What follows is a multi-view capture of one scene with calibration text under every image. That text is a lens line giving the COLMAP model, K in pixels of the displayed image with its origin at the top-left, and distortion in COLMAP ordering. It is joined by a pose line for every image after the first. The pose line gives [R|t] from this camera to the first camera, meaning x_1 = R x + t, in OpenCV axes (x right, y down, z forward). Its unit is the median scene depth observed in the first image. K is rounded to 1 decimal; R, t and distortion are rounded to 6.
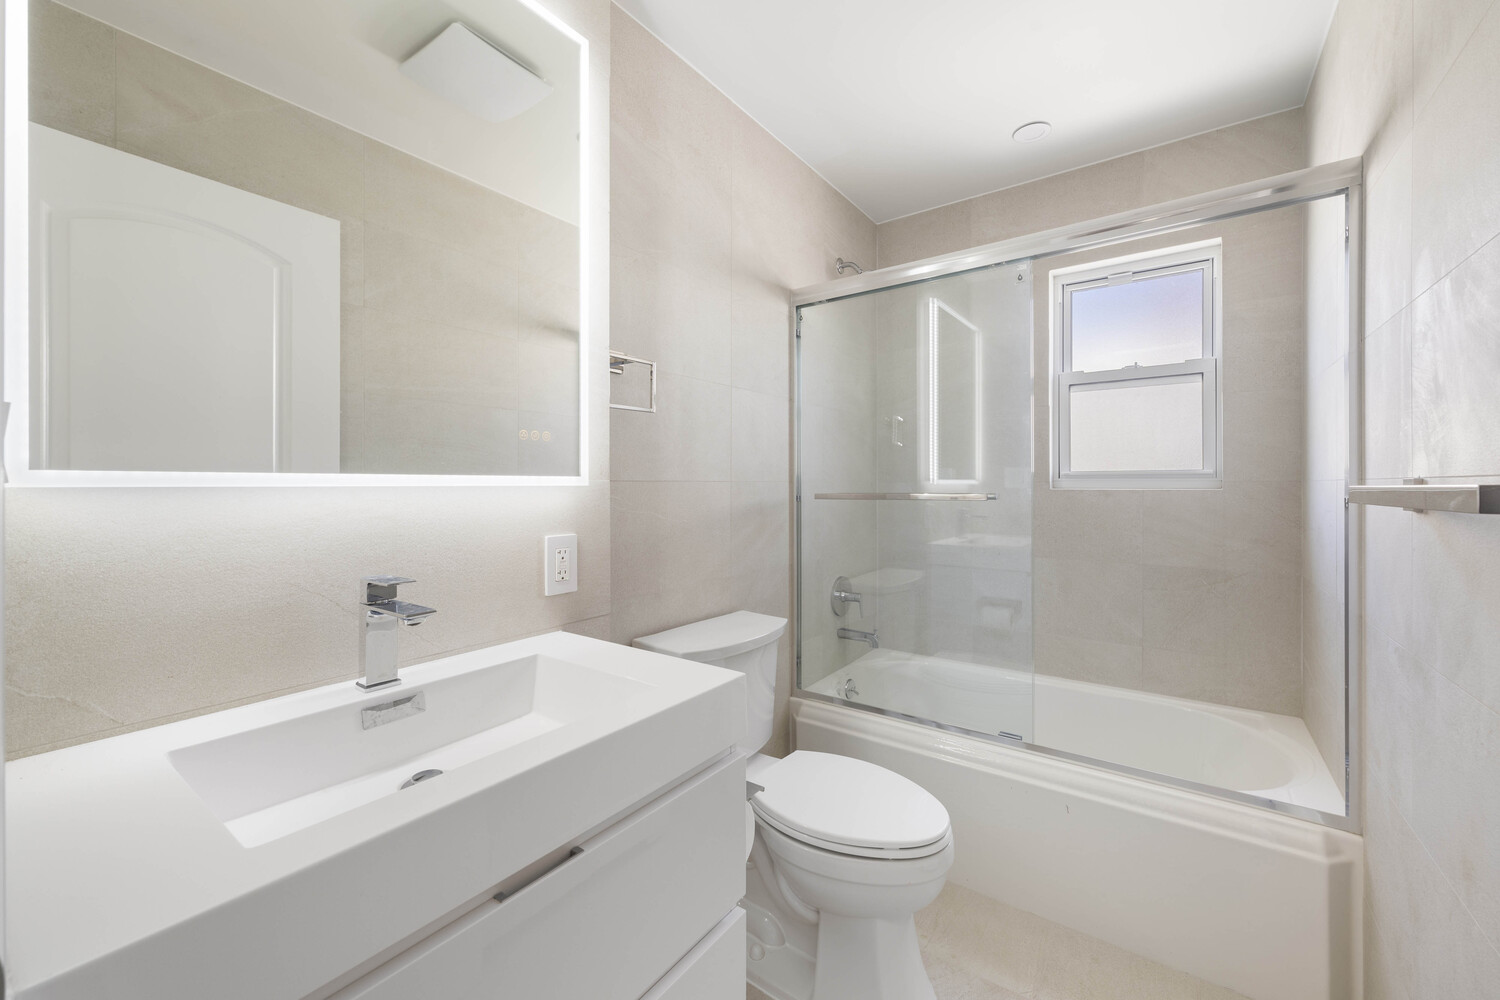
lens RADIAL K [[591.3, 0, 736.3], [0, 591.3, 475.0], [0, 0, 1]] dist [-0.000698, 0.000175]
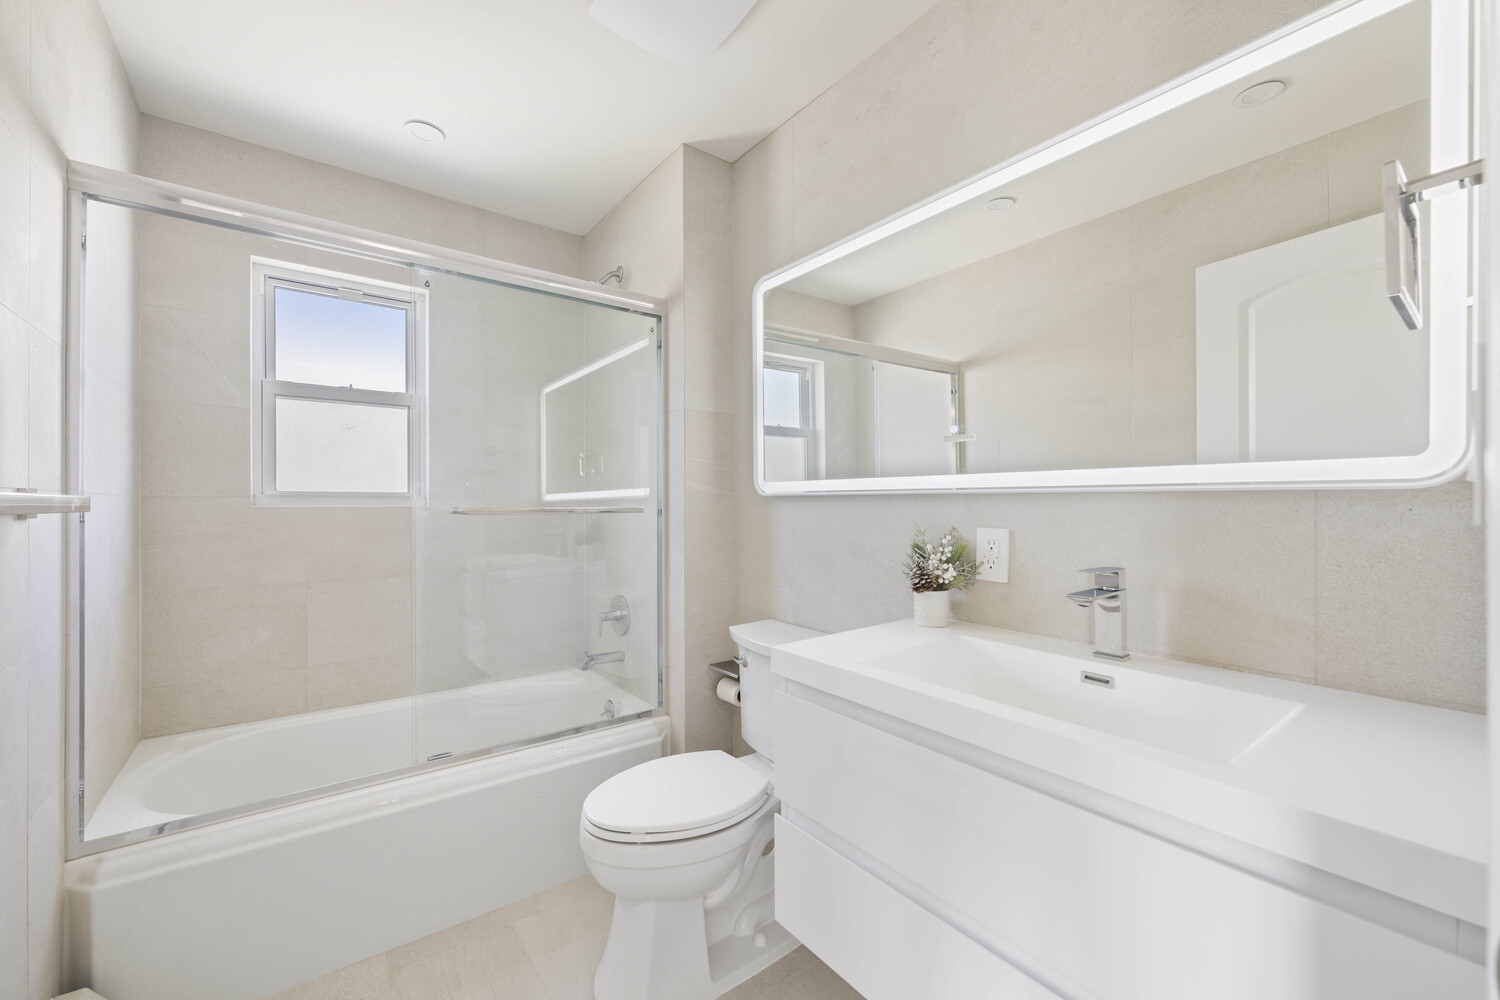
lens RADIAL K [[591.3, 0, 747.5], [0, 591.3, 509.4], [0, 0, 1]] dist [-0.000698, 0.000175]
pose [[0.284587, -0.001516, 0.958649, -0.108356], [-0.019419, 0.999784, 0.007346, 0.004399], [-0.958454, -0.020707, 0.284496, 0.078795]]
